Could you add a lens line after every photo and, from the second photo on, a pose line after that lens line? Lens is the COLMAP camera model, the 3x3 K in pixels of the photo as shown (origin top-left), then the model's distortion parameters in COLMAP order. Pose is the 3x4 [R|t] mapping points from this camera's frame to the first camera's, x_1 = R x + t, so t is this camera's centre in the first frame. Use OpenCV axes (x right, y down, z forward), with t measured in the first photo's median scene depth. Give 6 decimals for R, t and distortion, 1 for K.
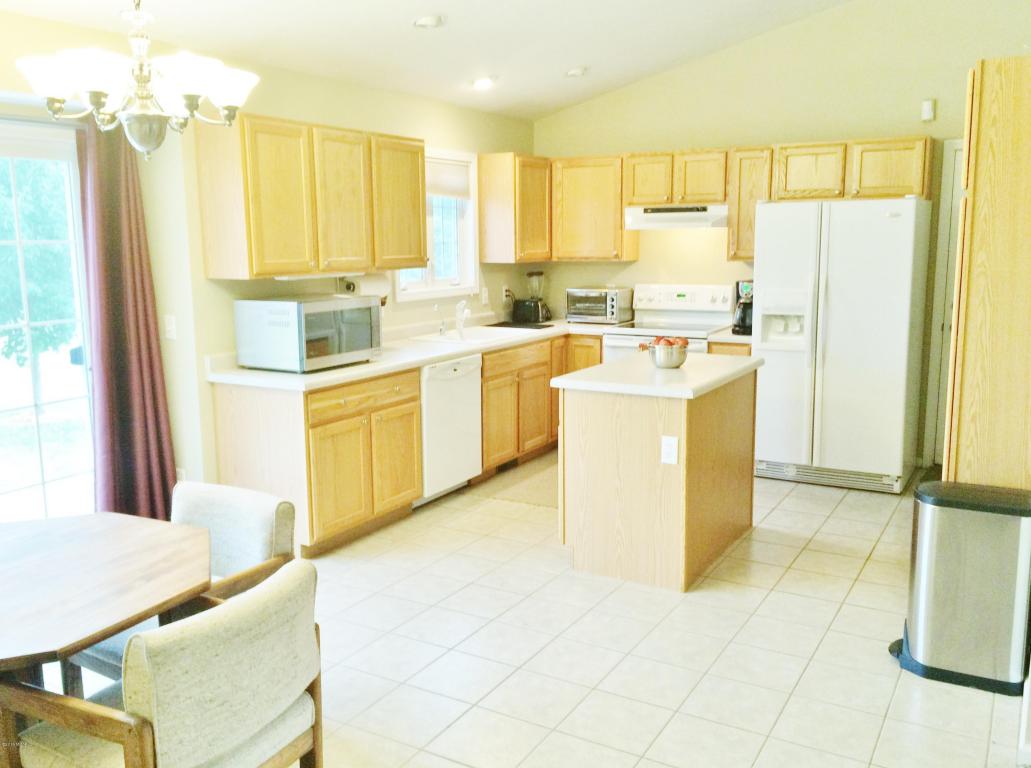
lens RADIAL K [[899.6, 0, 520.0], [0, 899.6, 378.1], [0, 0, 1]] dist [0.110637, -0.149191]
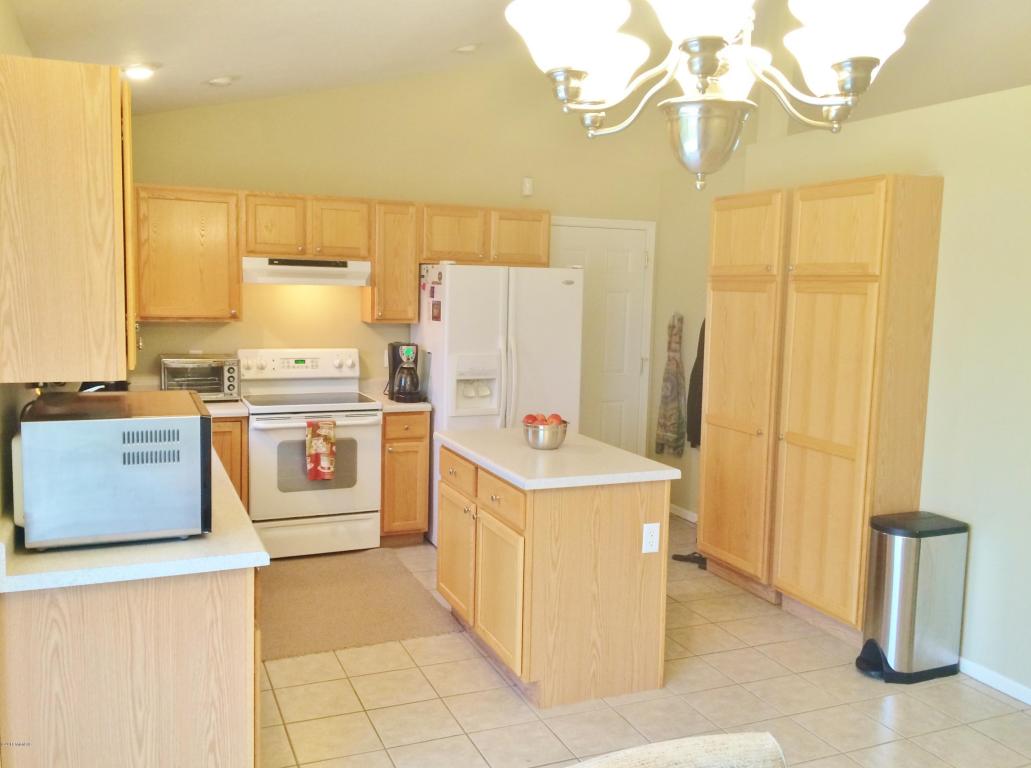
lens RADIAL K [[899.6, 0, 520.0], [0, 899.6, 378.1], [0, 0, 1]] dist [0.110637, -0.149191]
pose [[0.600357, -0.063685, 0.797192, -0.407668], [0.097119, 0.995252, 0.006367, -0.064743], [-0.793813, 0.073600, 0.603692, 0.337918]]
